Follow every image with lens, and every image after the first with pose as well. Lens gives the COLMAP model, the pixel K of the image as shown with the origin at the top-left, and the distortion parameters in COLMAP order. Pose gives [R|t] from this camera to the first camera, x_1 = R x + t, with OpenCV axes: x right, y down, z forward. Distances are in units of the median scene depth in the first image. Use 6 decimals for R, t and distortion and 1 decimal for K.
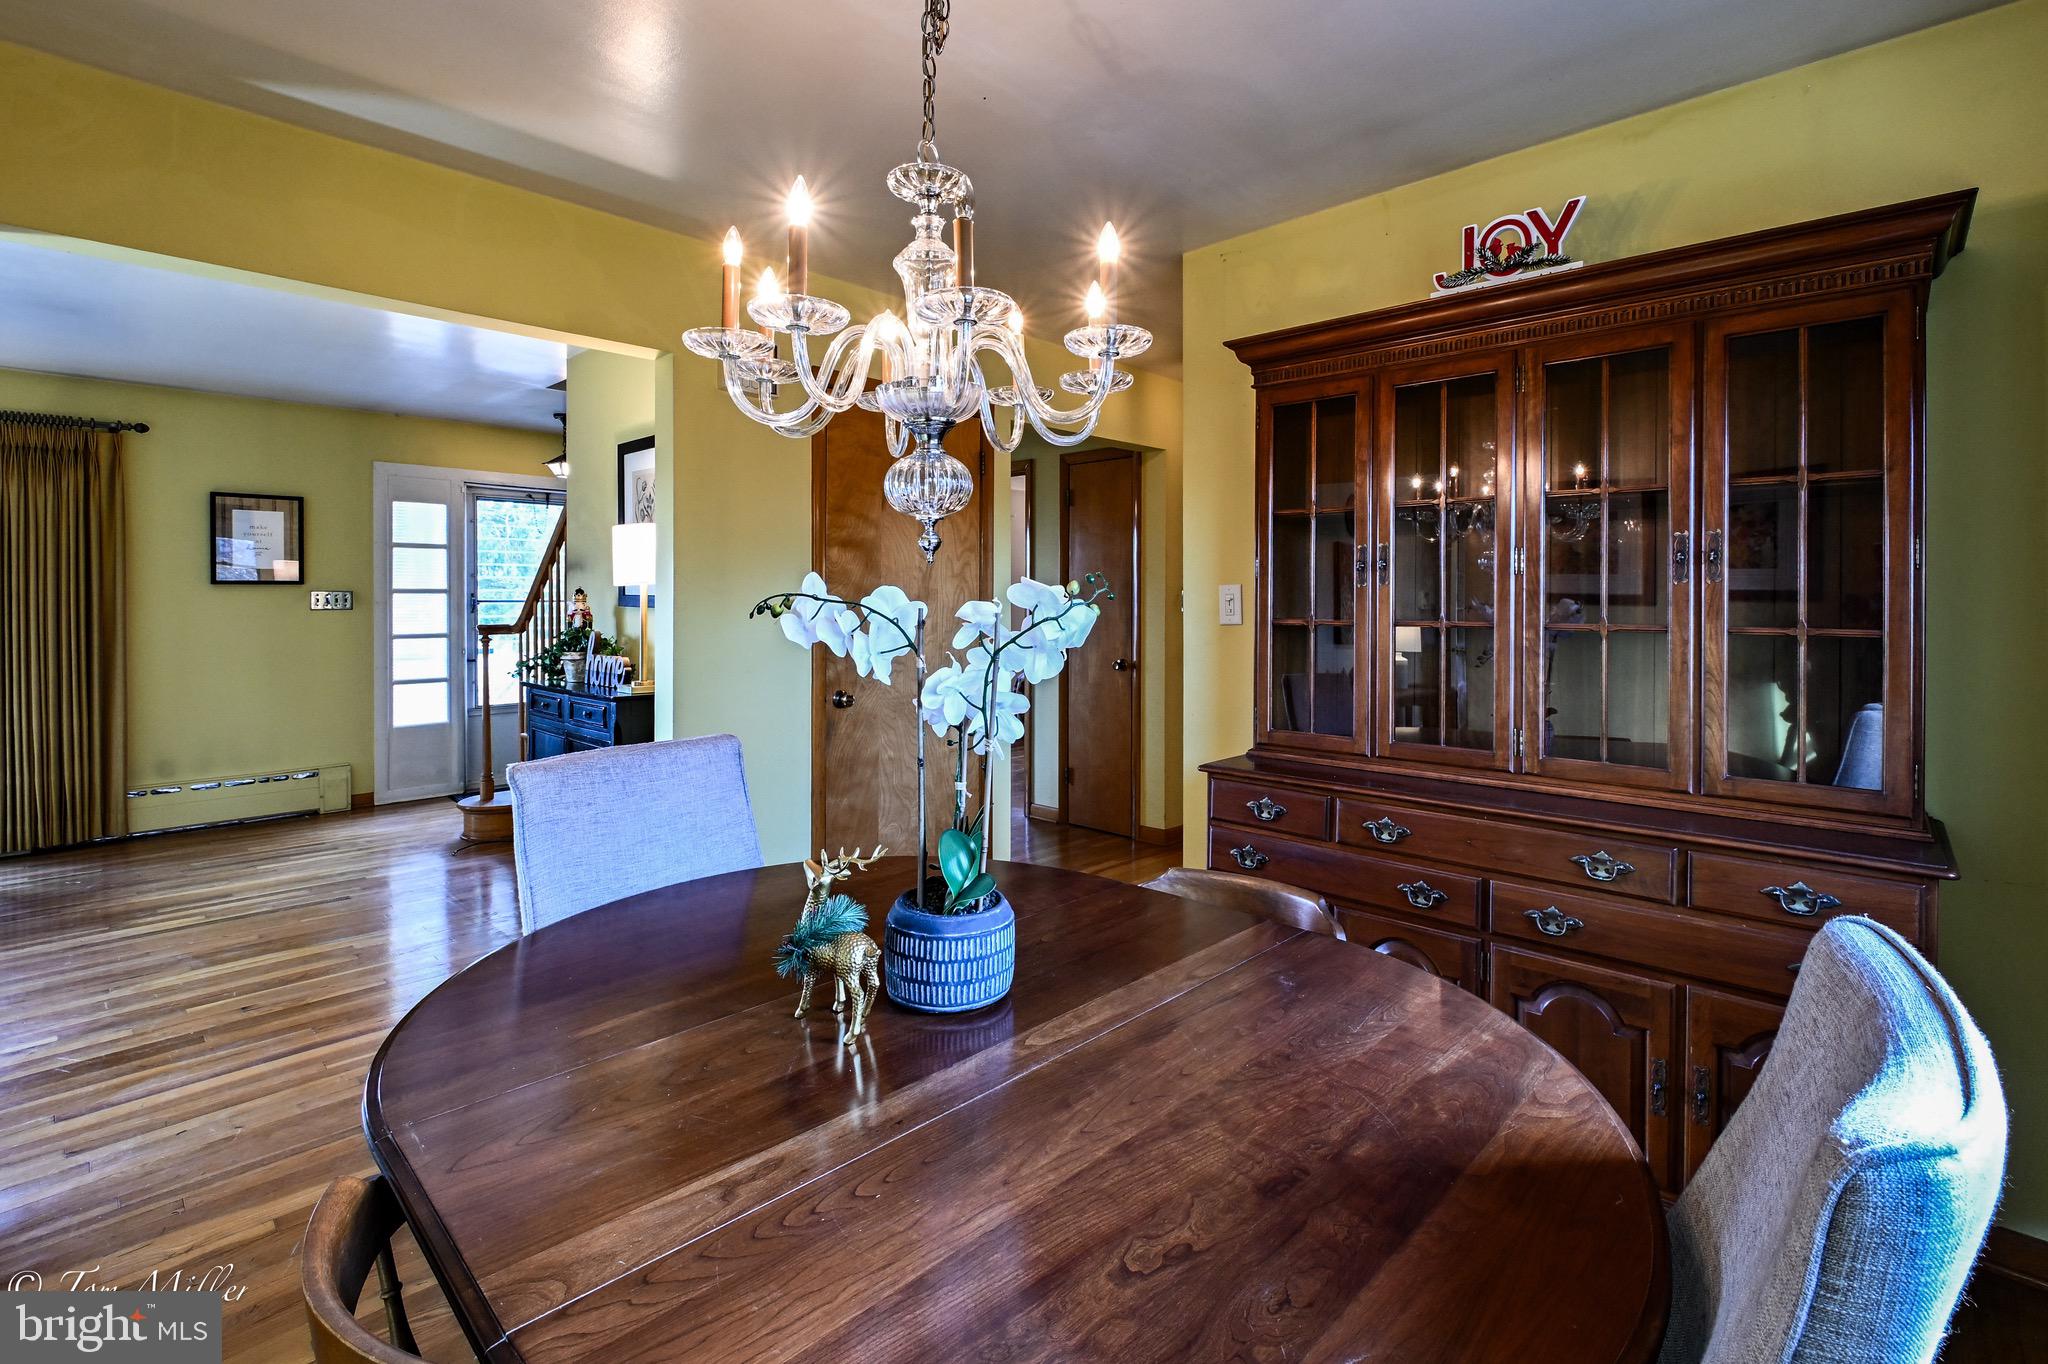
lens RADIAL K [[936.5, 0, 1007.2], [0, 936.5, 610.2], [0, 0, 1]] dist [-0.000347, -0.000828]
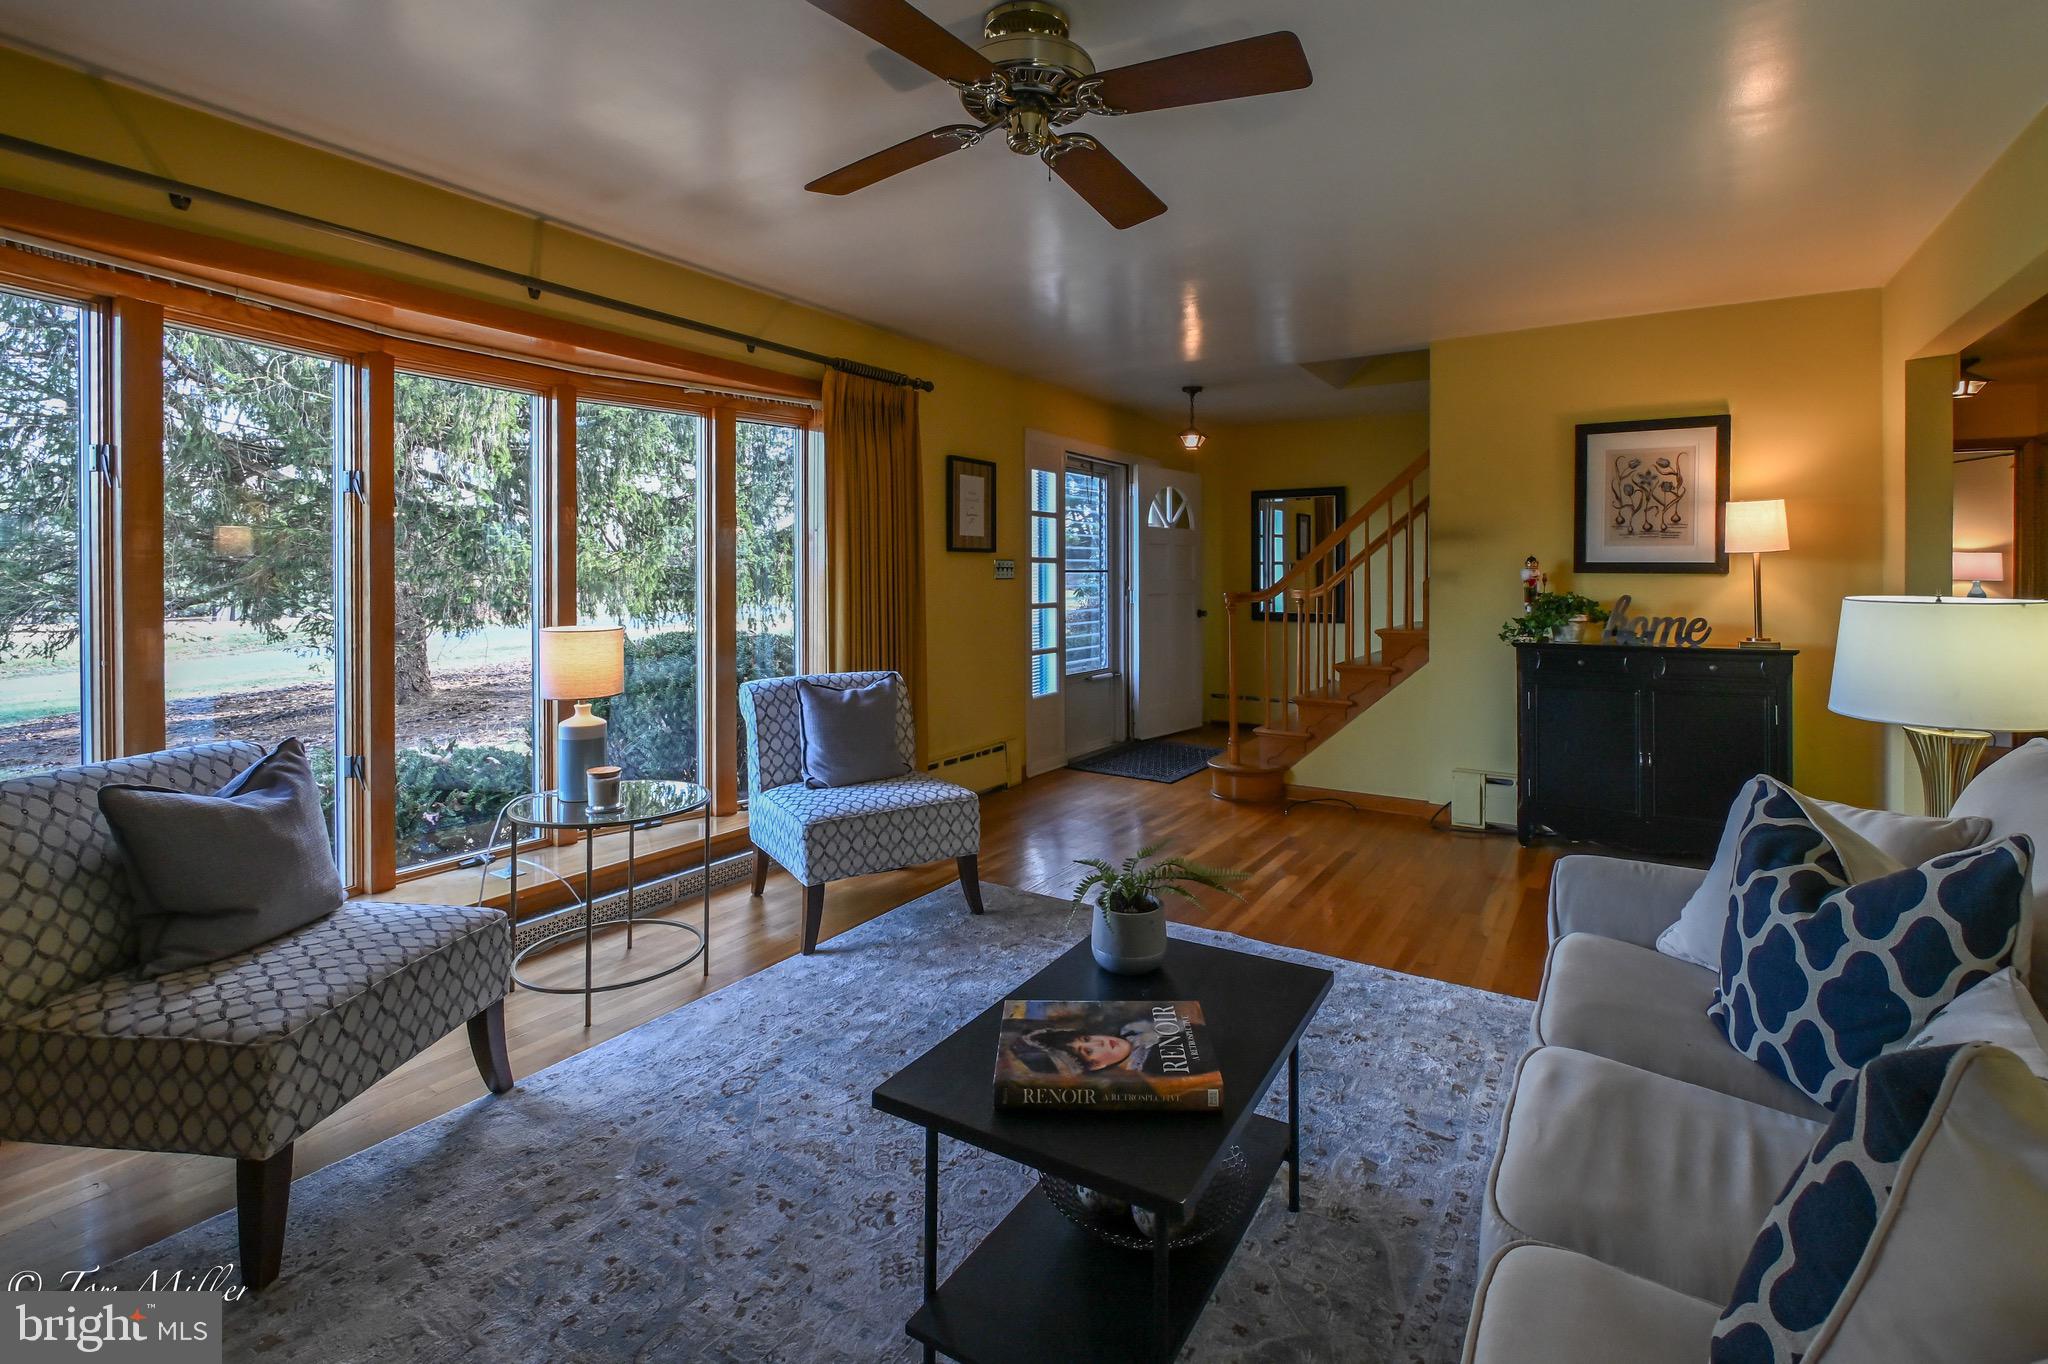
lens RADIAL K [[936.5, 0, 1049.0], [0, 936.5, 573.4], [0, 0, 1]] dist [-0.000347, -0.000828]
pose [[0.982865, -0.000555, 0.184328, -1.203108], [0.002218, 0.999959, -0.008815, 0.004496], [-0.184315, 0.009073, 0.982825, 0.040000]]
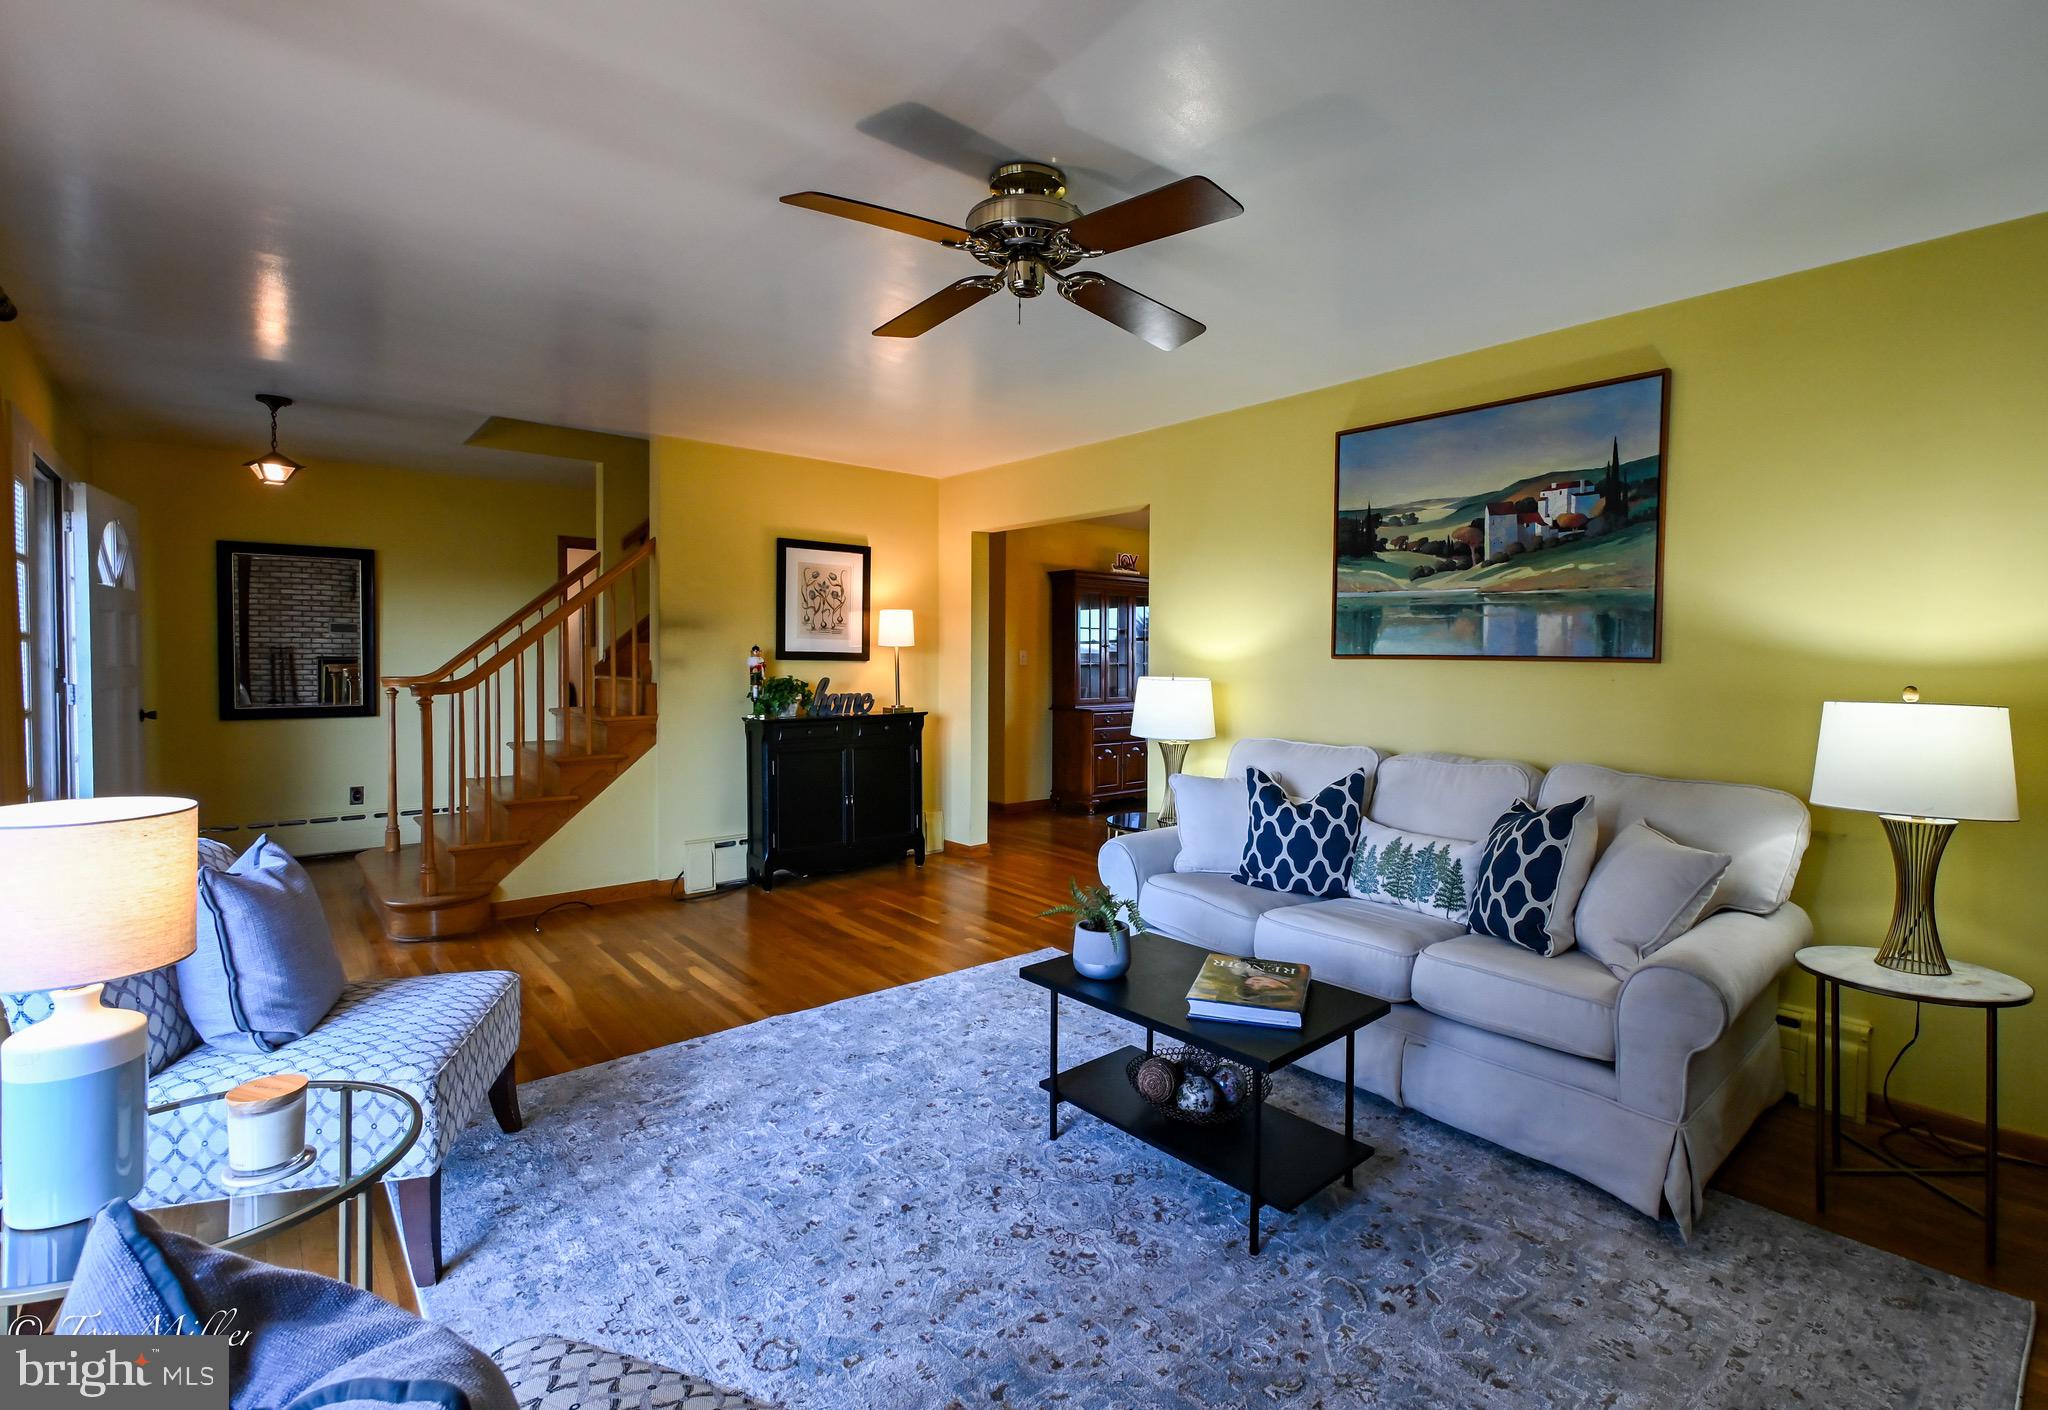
lens RADIAL K [[951.6, 0, 1067.9], [0, 951.6, 678.2], [0, 0, 1]] dist [-0.000503, -0.002205]
pose [[0.069898, -0.020723, 0.997339, -1.710519], [0.007002, 0.999770, 0.020282, -0.002660], [-0.997530, 0.005566, 0.070027, 0.489527]]
